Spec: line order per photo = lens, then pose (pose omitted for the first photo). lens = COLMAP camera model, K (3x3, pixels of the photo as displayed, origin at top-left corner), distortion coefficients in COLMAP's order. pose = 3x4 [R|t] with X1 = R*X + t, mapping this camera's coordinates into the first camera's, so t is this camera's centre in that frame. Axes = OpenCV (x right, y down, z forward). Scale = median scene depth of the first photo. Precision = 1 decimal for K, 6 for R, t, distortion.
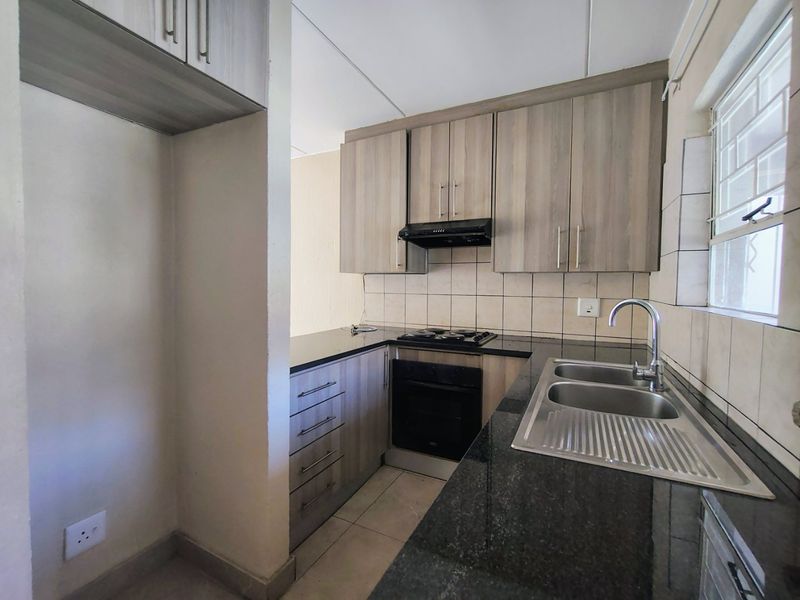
lens RADIAL K [[365.9, 0, 392.6], [0, 365.9, 296.2], [0, 0, 1]] dist [-0.012493, 0.005554]
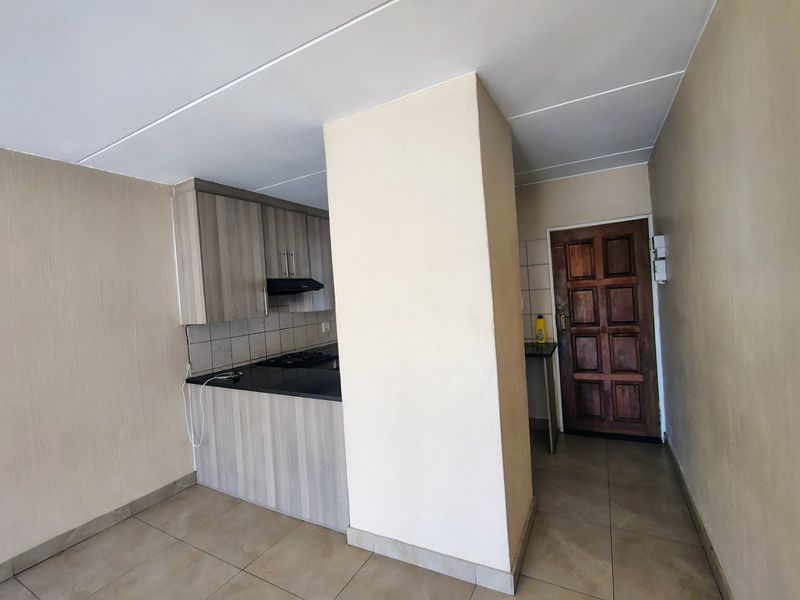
lens RADIAL K [[365.9, 0, 399.0], [0, 365.9, 297.1], [0, 0, 1]] dist [-0.012493, 0.005554]
pose [[0.014973, -0.023951, 0.999601, -1.399872], [0.100390, 0.994698, 0.022330, -0.134613], [-0.994835, 0.100016, 0.017298, 0.612897]]
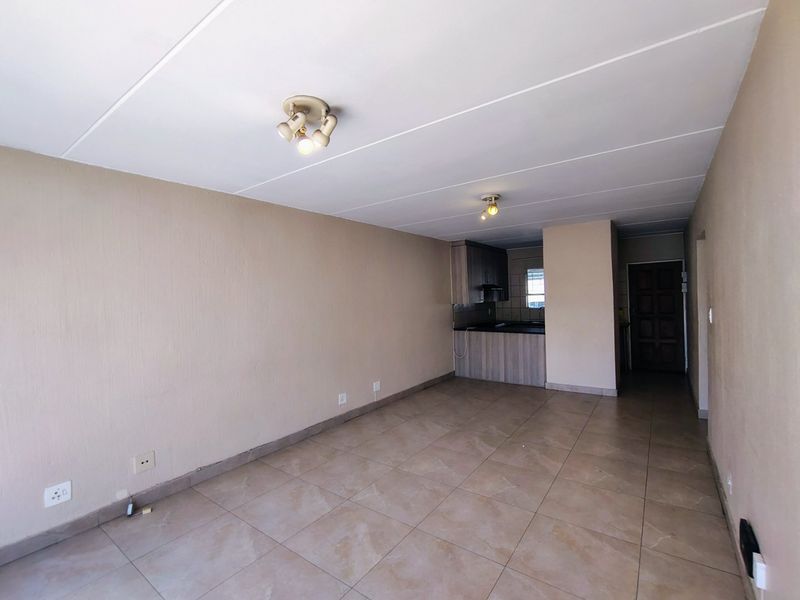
lens RADIAL K [[365.9, 0, 391.7], [0, 365.9, 297.7], [0, 0, 1]] dist [-0.012493, 0.005554]
pose [[0.144969, -0.020778, 0.989218, -3.090199], [0.061602, 0.998029, 0.011935, -0.200760], [-0.987517, 0.059207, 0.145964, 1.478107]]
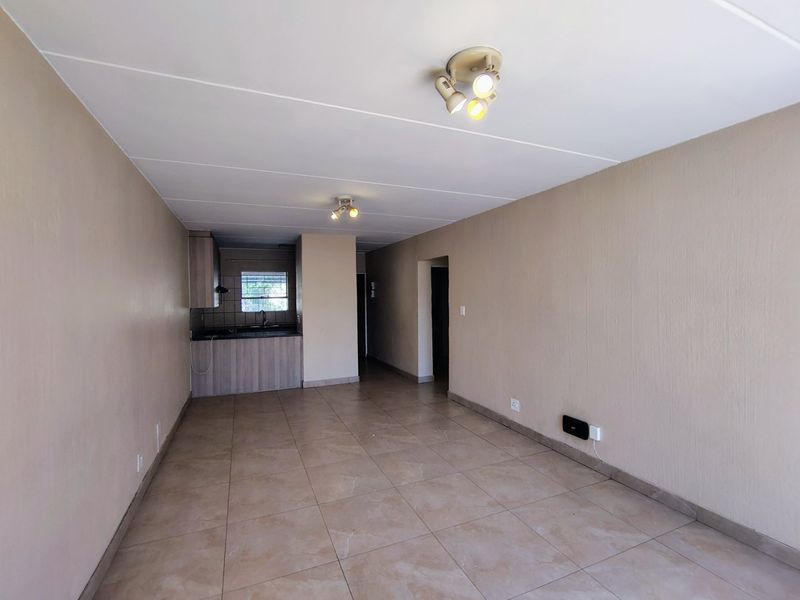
lens RADIAL K [[365.9, 0, 396.8], [0, 365.9, 296.6], [0, 0, 1]] dist [-0.012493, 0.005554]
pose [[-0.777880, -0.007720, 0.628365, -2.616997], [0.022236, 0.998960, 0.039799, -0.222551], [-0.628019, 0.044931, -0.776900, 2.418403]]
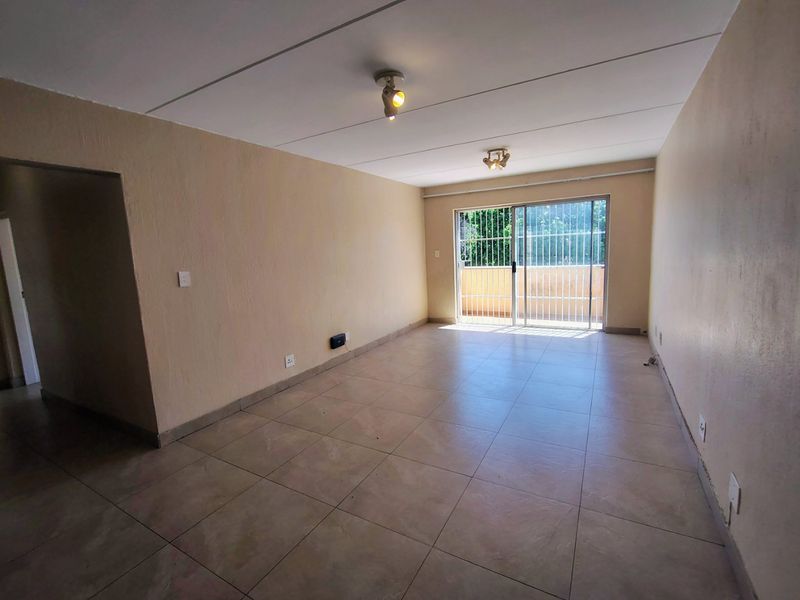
lens RADIAL K [[365.9, 0, 393.1], [0, 365.9, 299.7], [0, 0, 1]] dist [-0.012493, 0.005554]
pose [[-0.041947, 0.128027, -0.990883, -0.302939], [0.016414, 0.991711, 0.127439, -0.122271], [0.998985, -0.010919, -0.043701, 1.293546]]
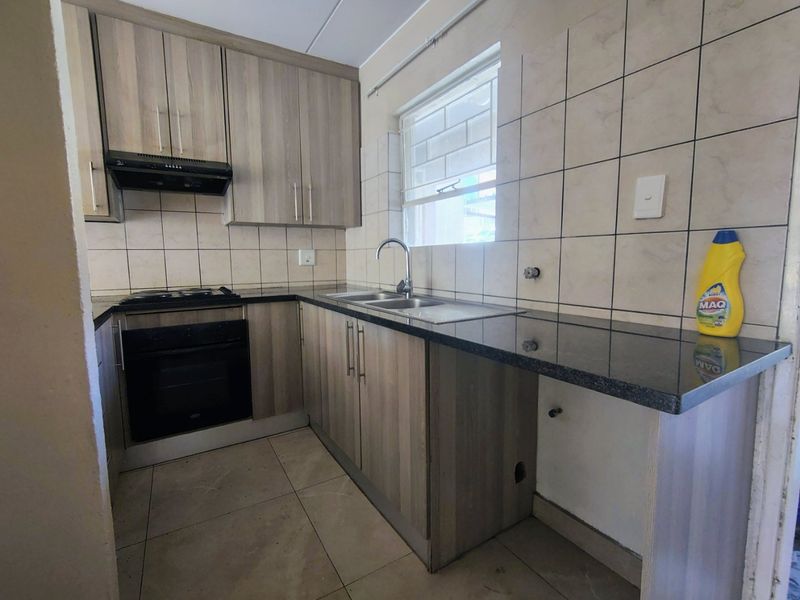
lens RADIAL K [[365.9, 0, 396.5], [0, 365.9, 296.1], [0, 0, 1]] dist [-0.012493, 0.005554]
pose [[0.515626, -0.105303, 0.850318, -0.354267], [0.045716, 0.994387, 0.095422, 0.058860], [-0.855593, -0.010328, 0.517545, 0.142519]]
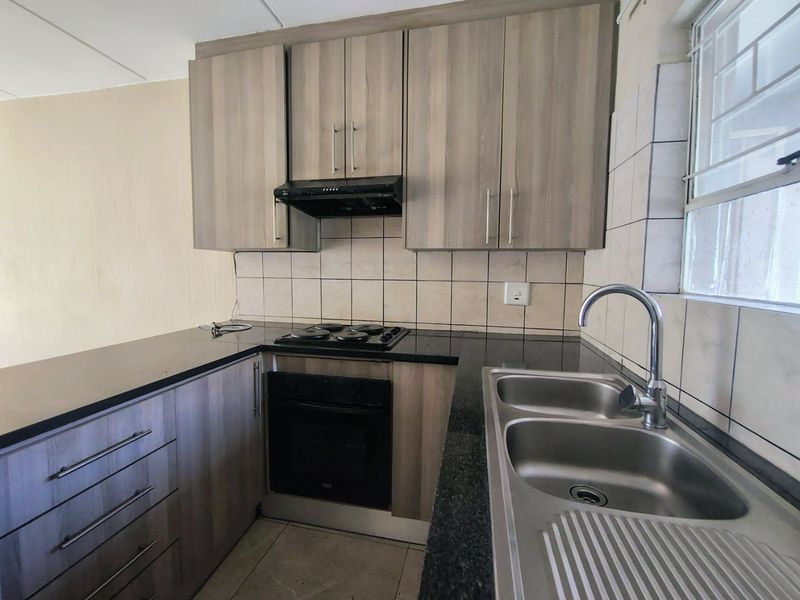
lens RADIAL K [[365.9, 0, 393.1], [0, 365.9, 296.1], [0, 0, 1]] dist [-0.012493, 0.005554]
pose [[0.968877, -0.019717, 0.246756, 0.067099], [0.008705, 0.998920, 0.045640, -0.003545], [-0.247389, -0.042072, 0.968002, 0.285156]]
